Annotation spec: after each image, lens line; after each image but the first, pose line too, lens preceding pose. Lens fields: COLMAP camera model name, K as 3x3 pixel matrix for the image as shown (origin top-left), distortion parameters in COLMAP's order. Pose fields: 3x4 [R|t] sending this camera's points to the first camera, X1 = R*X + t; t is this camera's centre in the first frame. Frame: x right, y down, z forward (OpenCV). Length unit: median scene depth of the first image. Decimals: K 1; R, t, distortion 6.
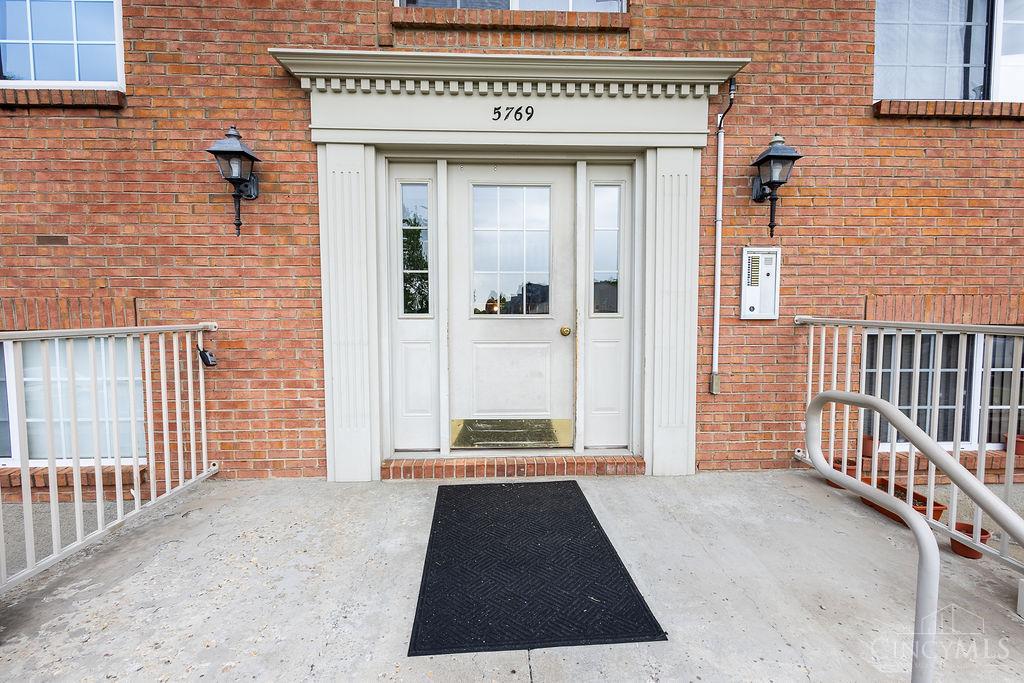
lens RADIAL K [[471.3, 0, 511.4], [0, 471.3, 344.0], [0, 0, 1]] dist [-0.004420, 0.000087]
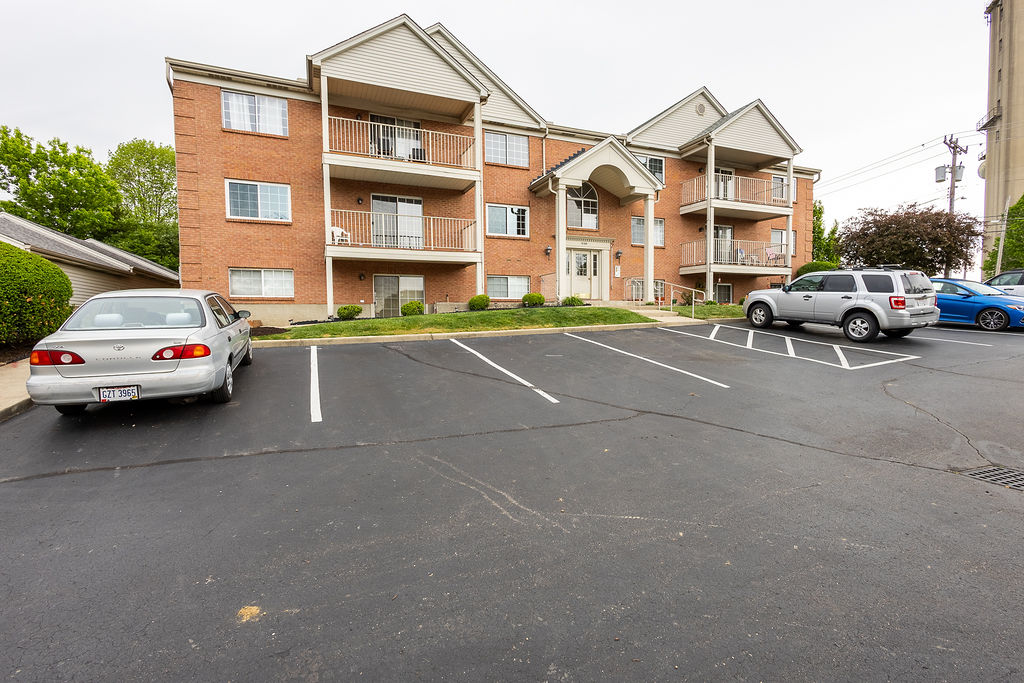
lens RADIAL K [[471.3, 0, 513.0], [0, 471.3, 341.1], [0, 0, 1]] dist [-0.004420, 0.000087]
pose [[0.934597, -0.022161, 0.355017, -3.131075], [0.030312, 0.999389, -0.017413, 0.896801], [-0.354414, 0.027036, 0.934698, -4.511254]]
